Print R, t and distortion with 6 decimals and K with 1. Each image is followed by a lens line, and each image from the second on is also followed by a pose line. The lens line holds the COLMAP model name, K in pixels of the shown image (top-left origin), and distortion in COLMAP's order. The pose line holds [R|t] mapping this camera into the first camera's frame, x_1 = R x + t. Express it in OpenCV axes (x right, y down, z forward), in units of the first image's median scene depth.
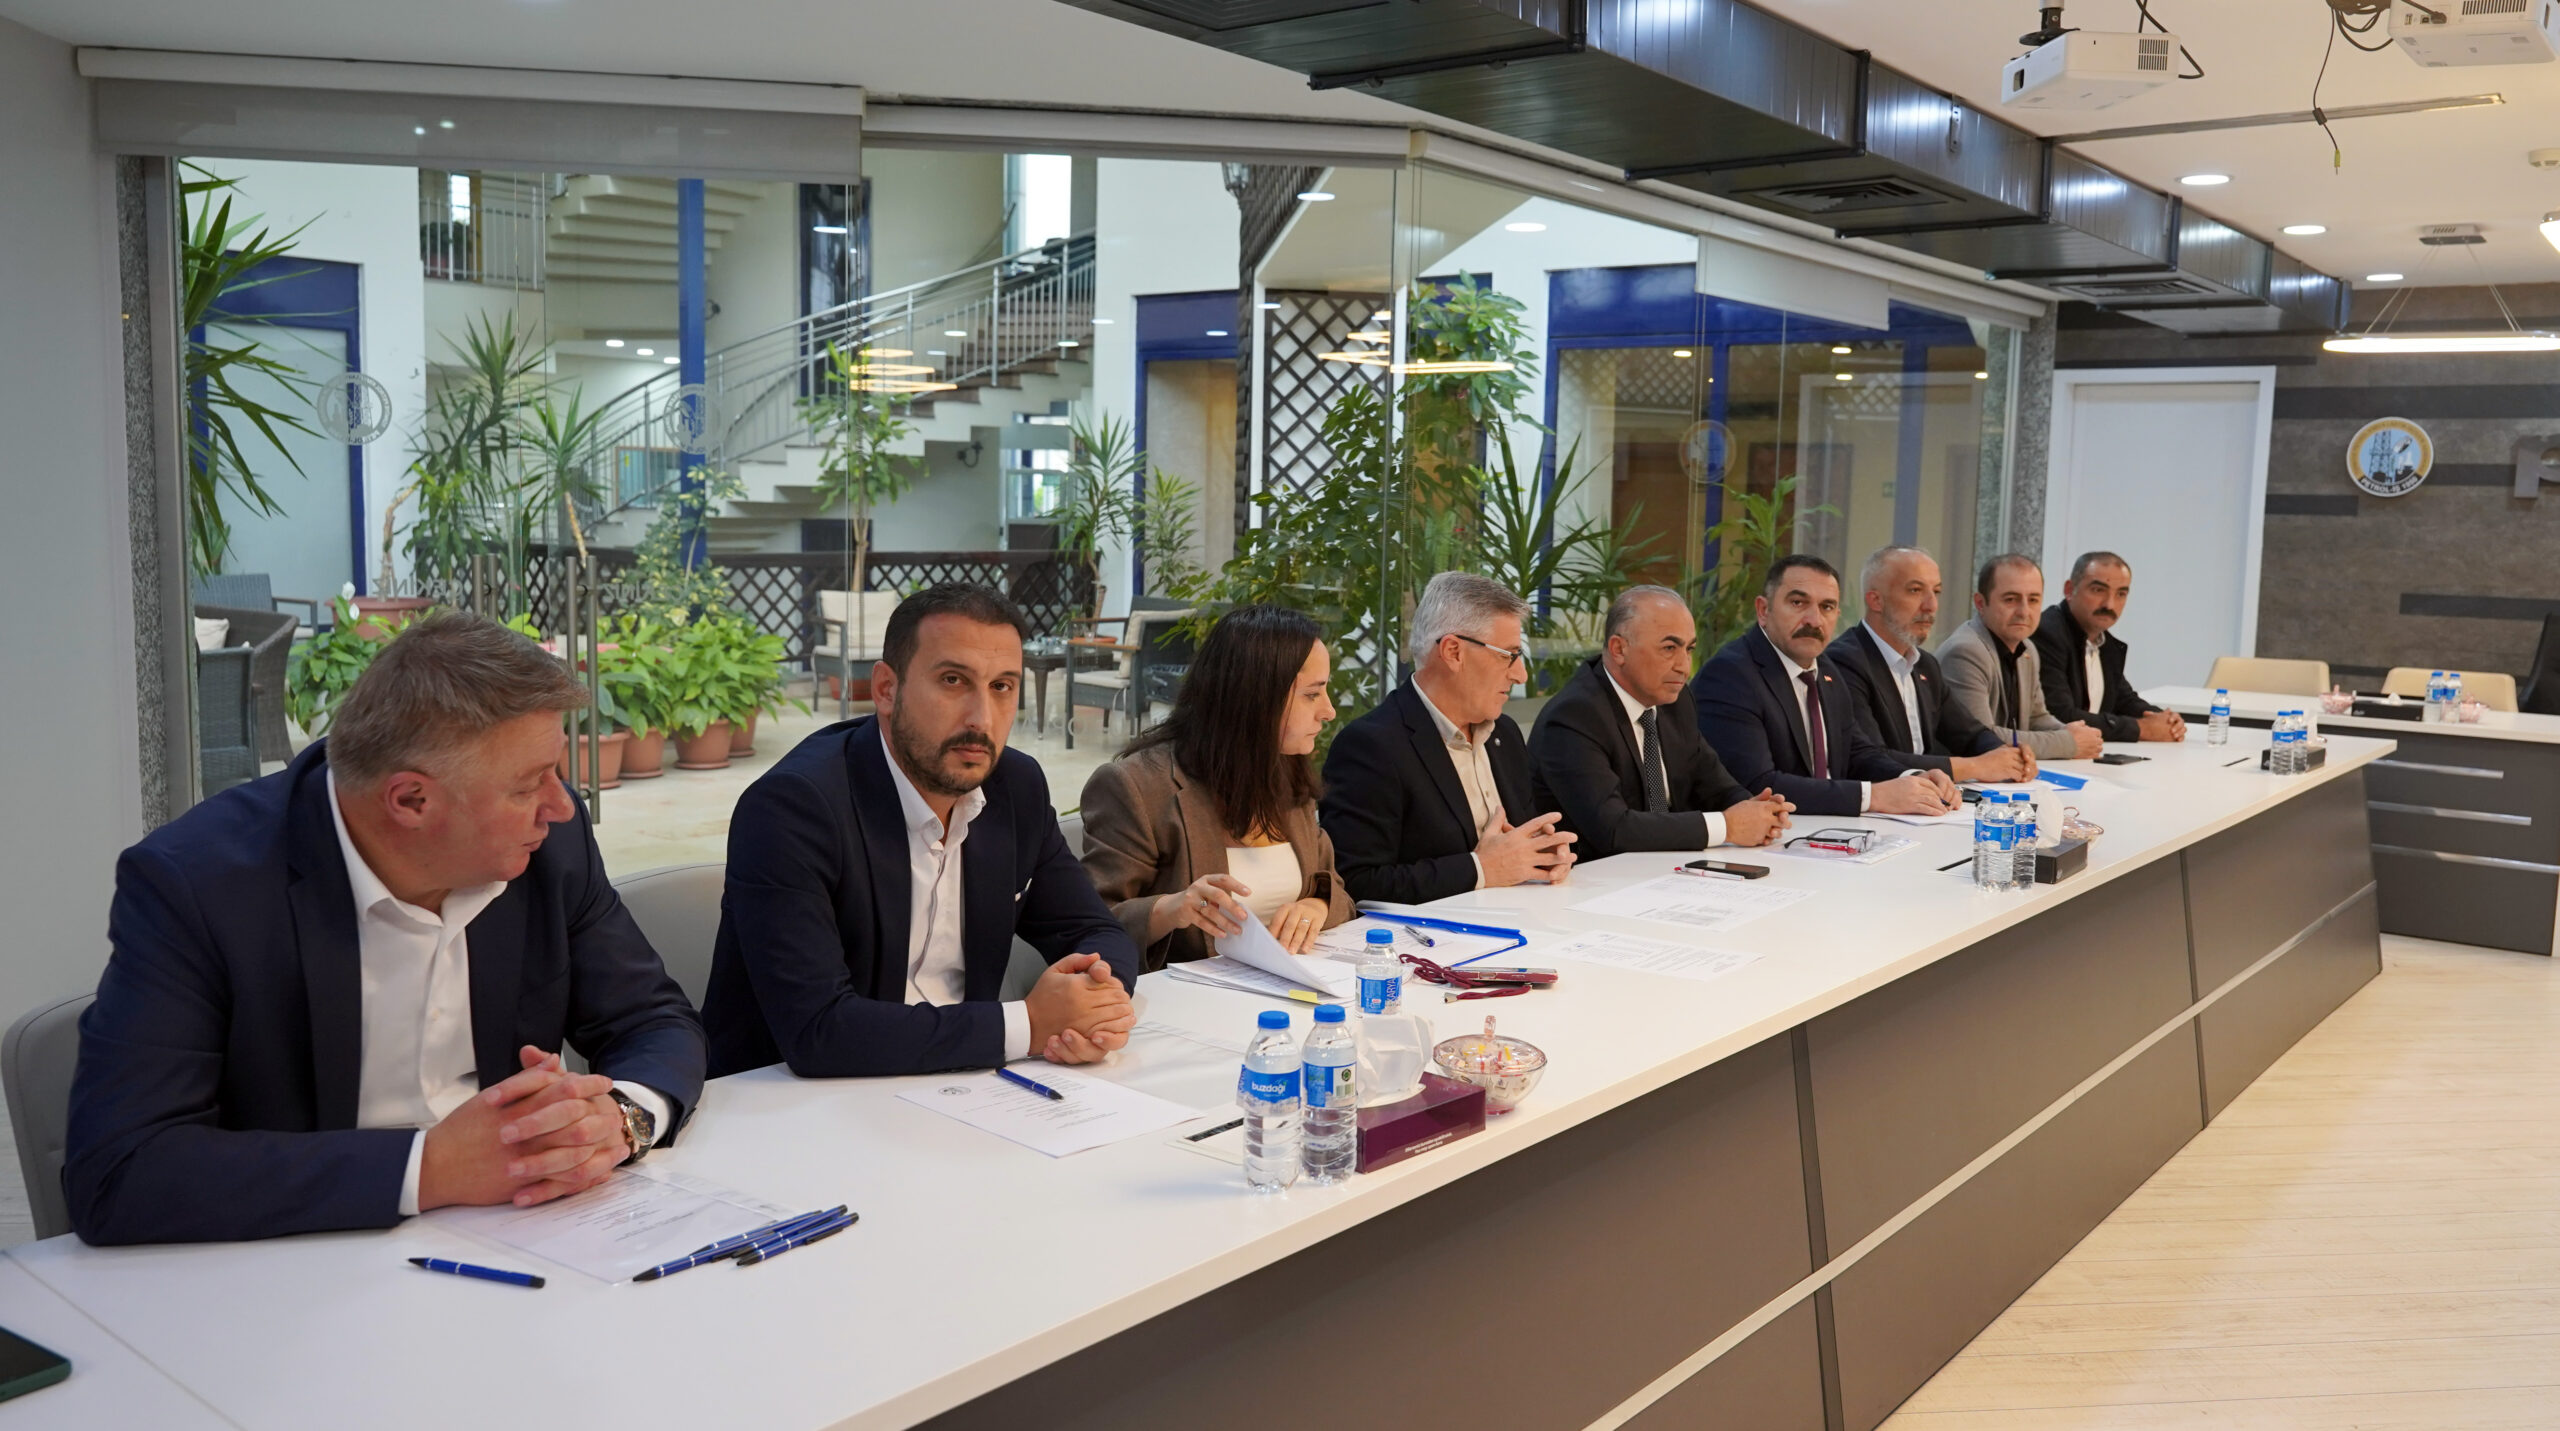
lens RADIAL K [[1946.6, 0, 1282.3], [0, 1946.6, 684.7], [0, 0, 1]] dist [-0.042030, 0.061112]
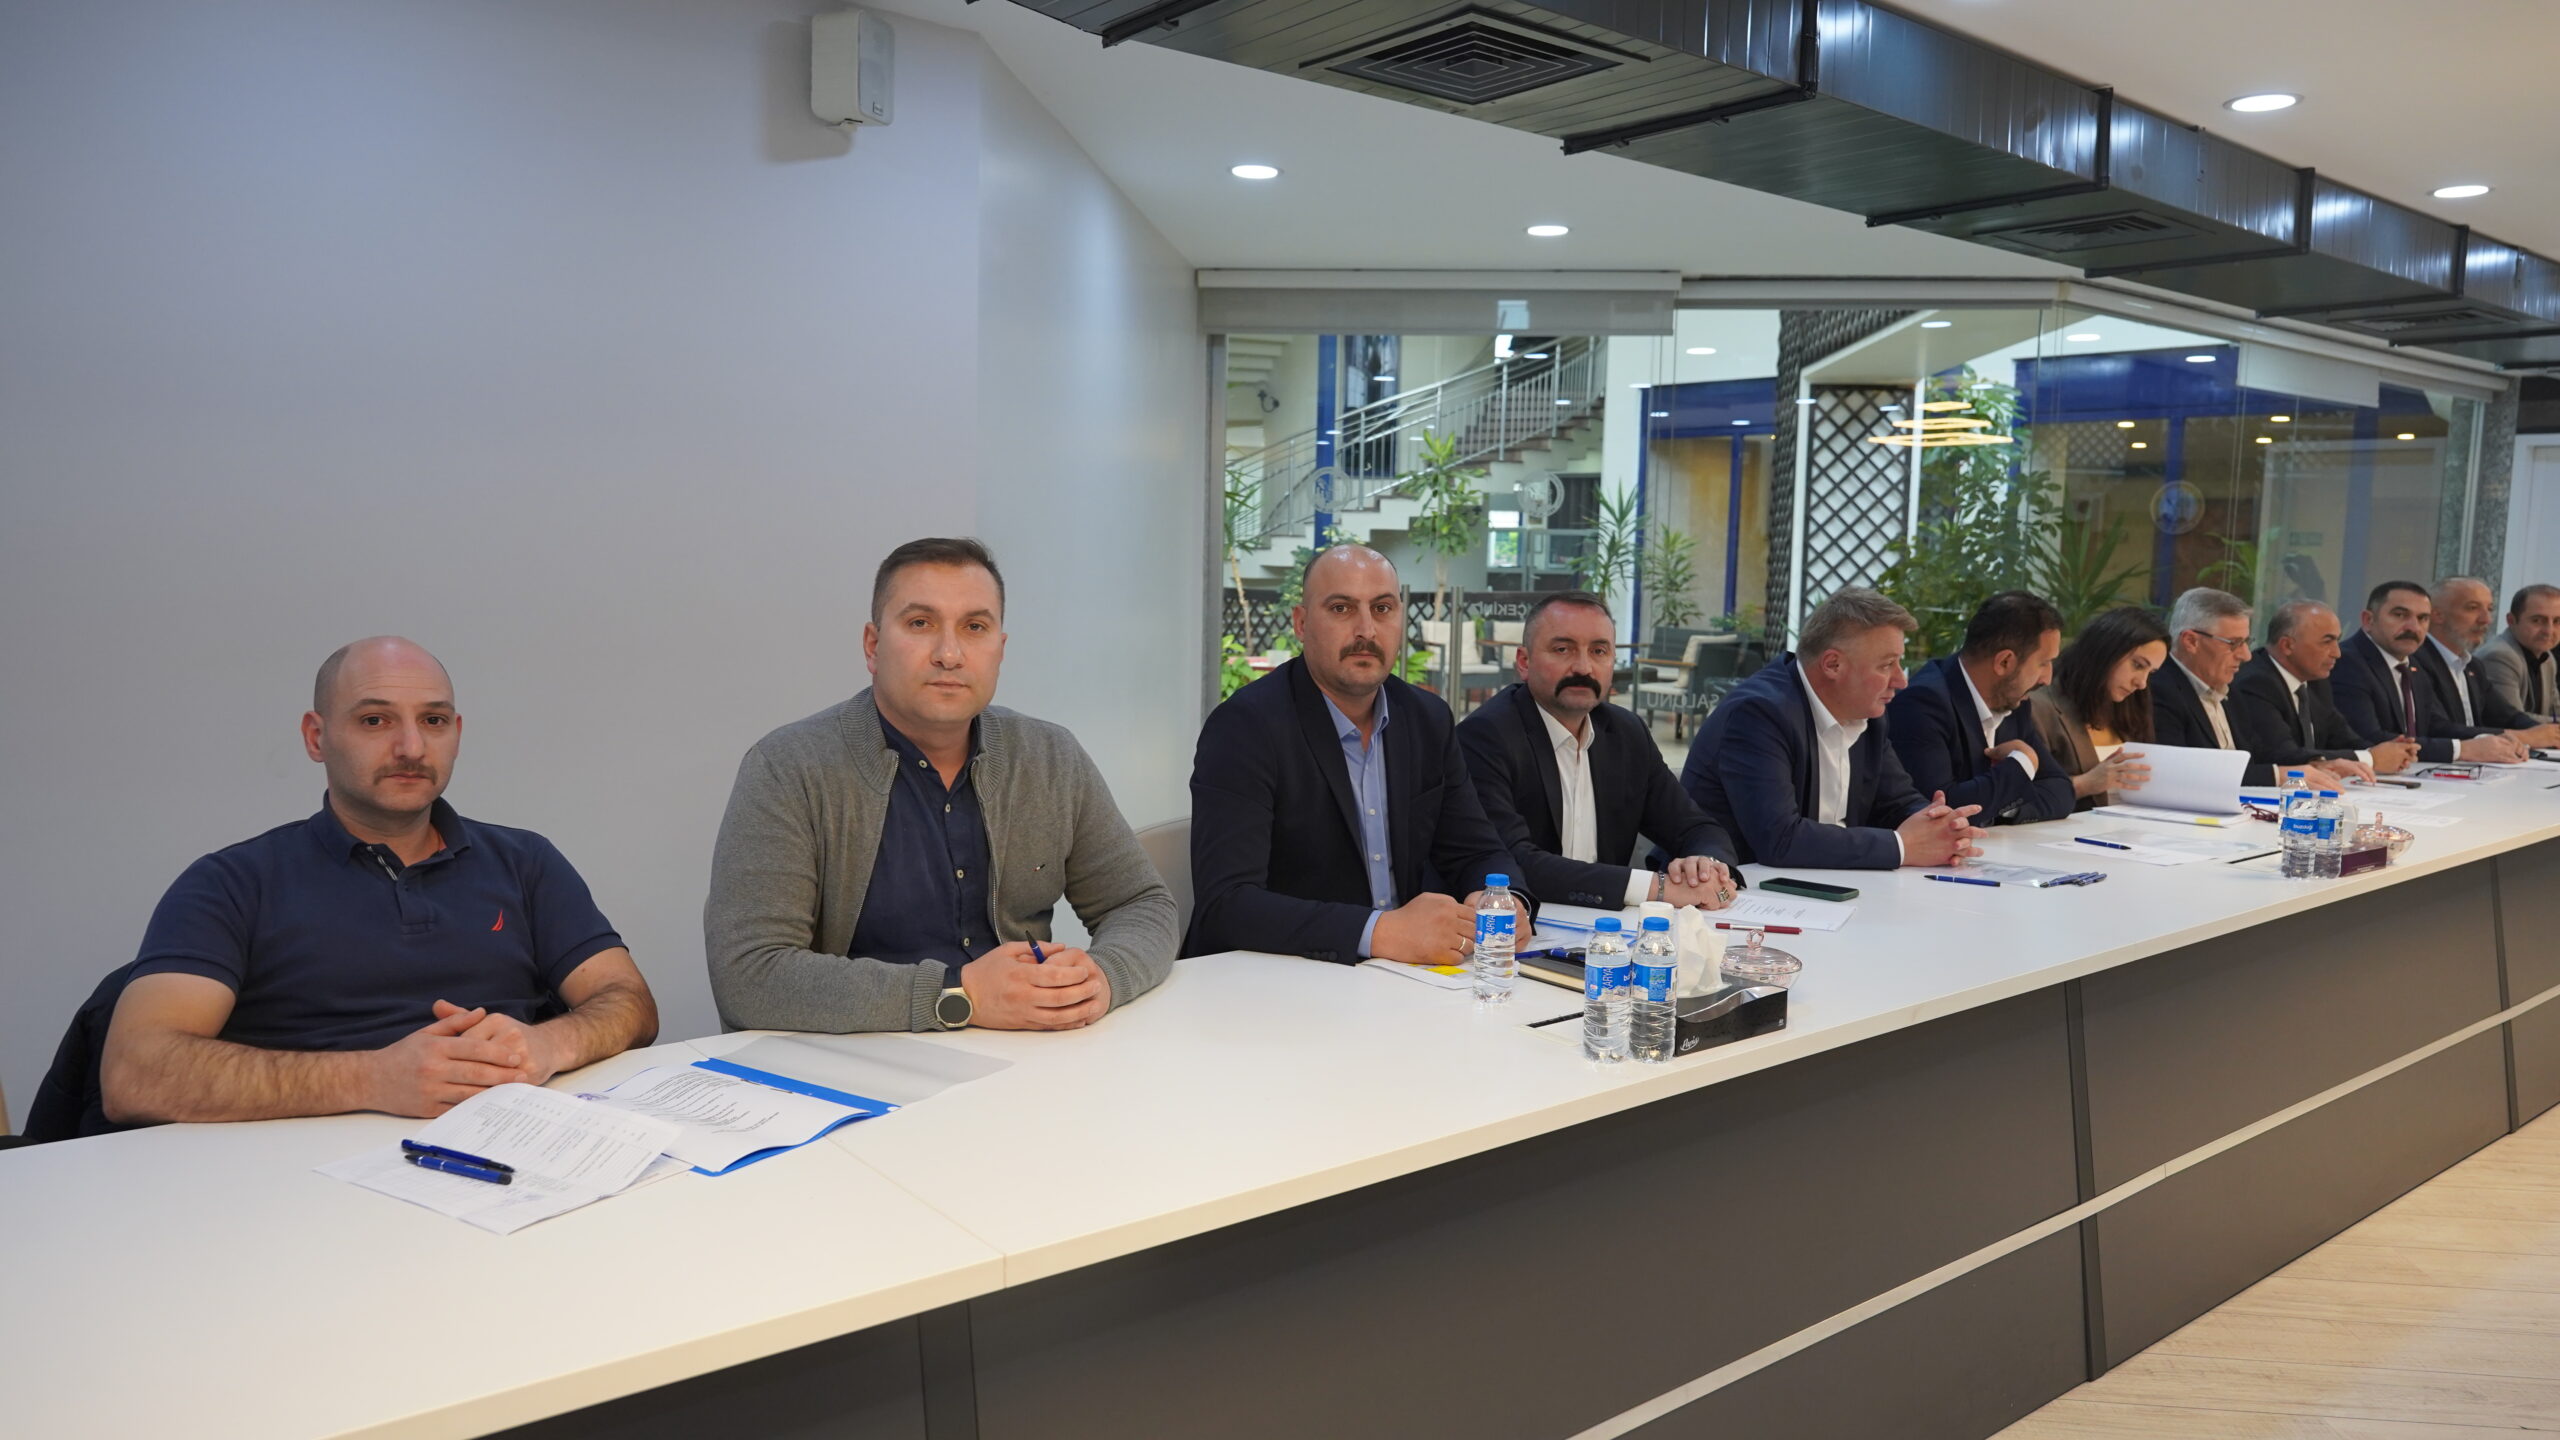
lens RADIAL K [[1650.6, 0, 1280.0], [0, 1650.6, 720.0], [0, 0, 1]] dist [-0.006583, -0.003390]
pose [[0.974216, 0.017063, -0.224969, -0.122183], [-0.015775, 0.999847, 0.007520, 0.018236], [0.225063, -0.003777, 0.974337, -0.168891]]
